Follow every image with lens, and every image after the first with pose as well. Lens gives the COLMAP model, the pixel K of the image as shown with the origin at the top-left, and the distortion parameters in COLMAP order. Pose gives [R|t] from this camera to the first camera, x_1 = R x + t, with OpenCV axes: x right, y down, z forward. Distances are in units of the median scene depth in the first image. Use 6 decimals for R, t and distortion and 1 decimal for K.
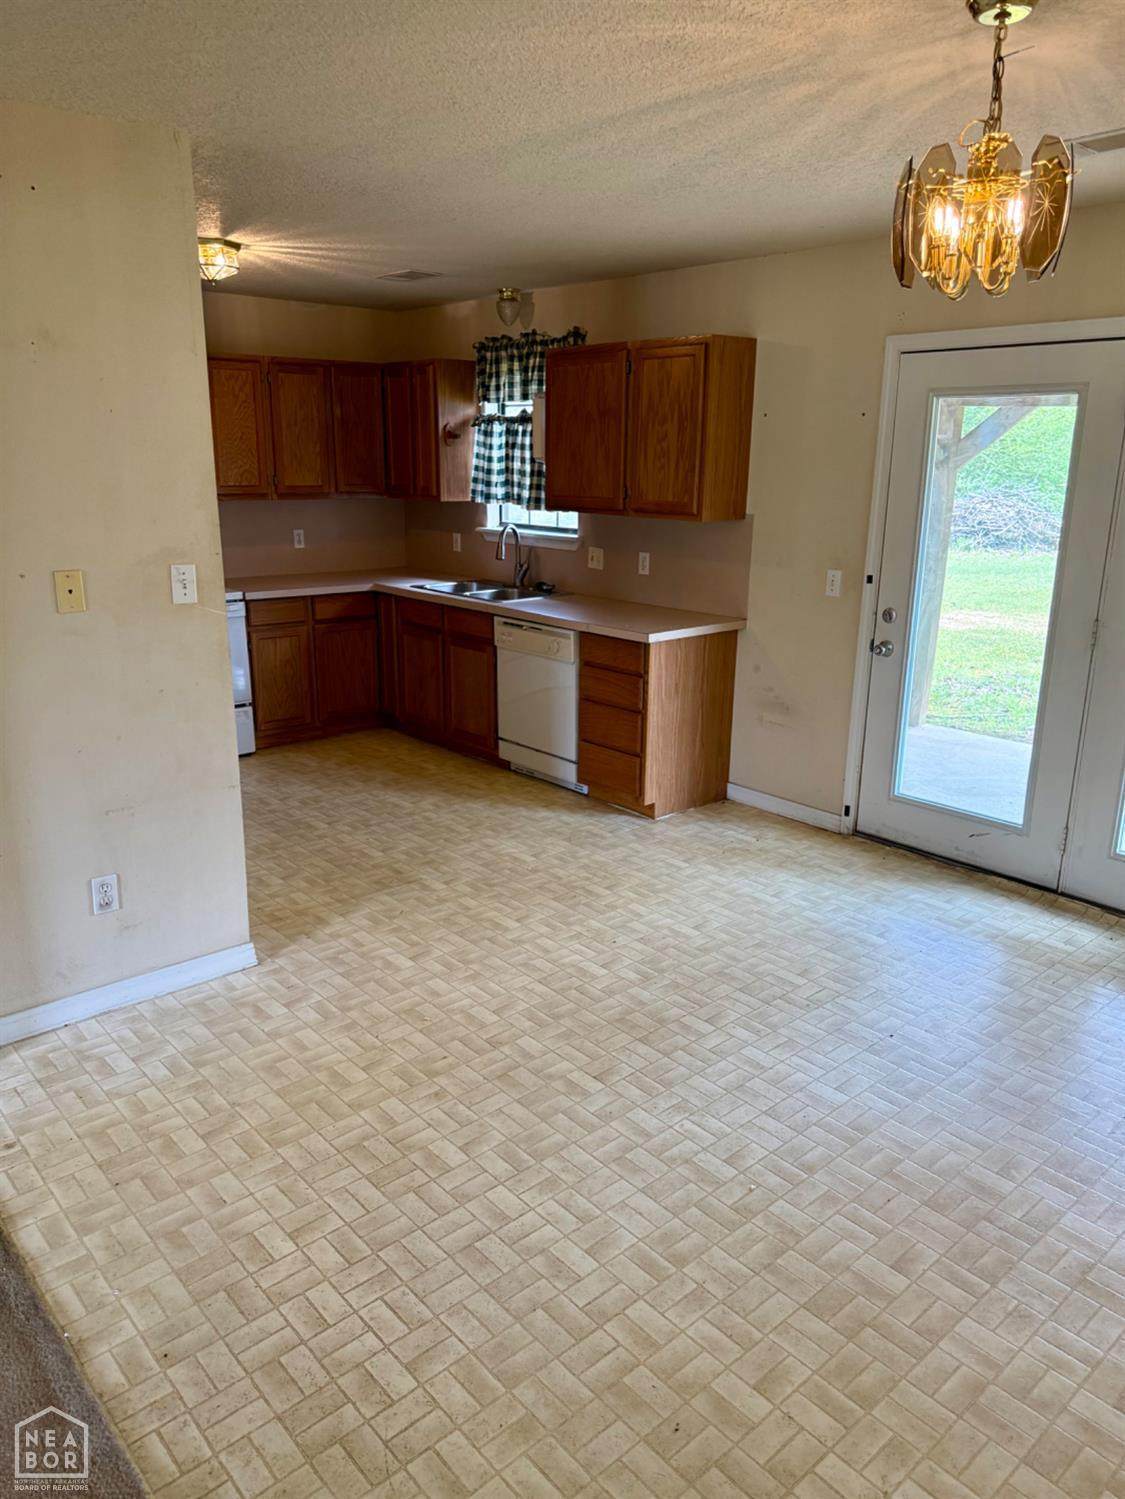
lens RADIAL K [[1044.3, 0, 564.2], [0, 1044.3, 758.7], [0, 0, 1]] dist [0.144643, -0.267713]
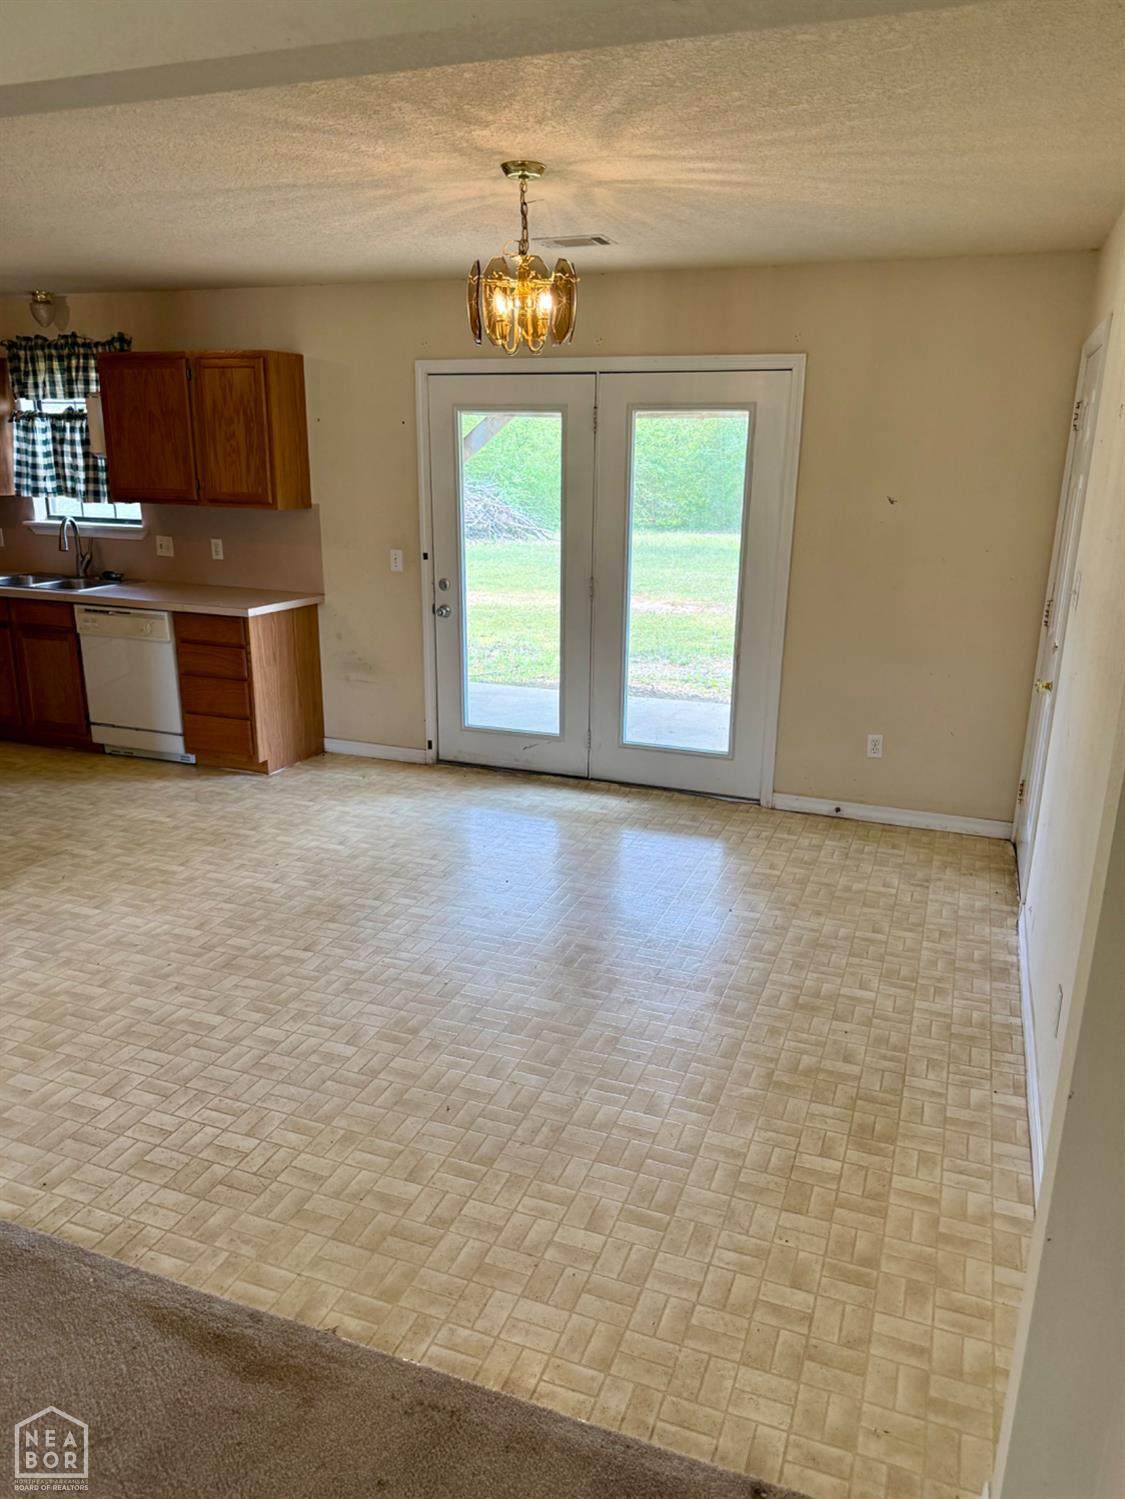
lens RADIAL K [[1044.3, 0, 564.2], [0, 1044.3, 758.7], [0, 0, 1]] dist [0.144643, -0.267713]
pose [[0.886971, -0.125564, 0.444428, -0.134440], [0.123306, 0.991782, 0.034118, 0.041561], [-0.445060, 0.024539, 0.895165, -0.162603]]
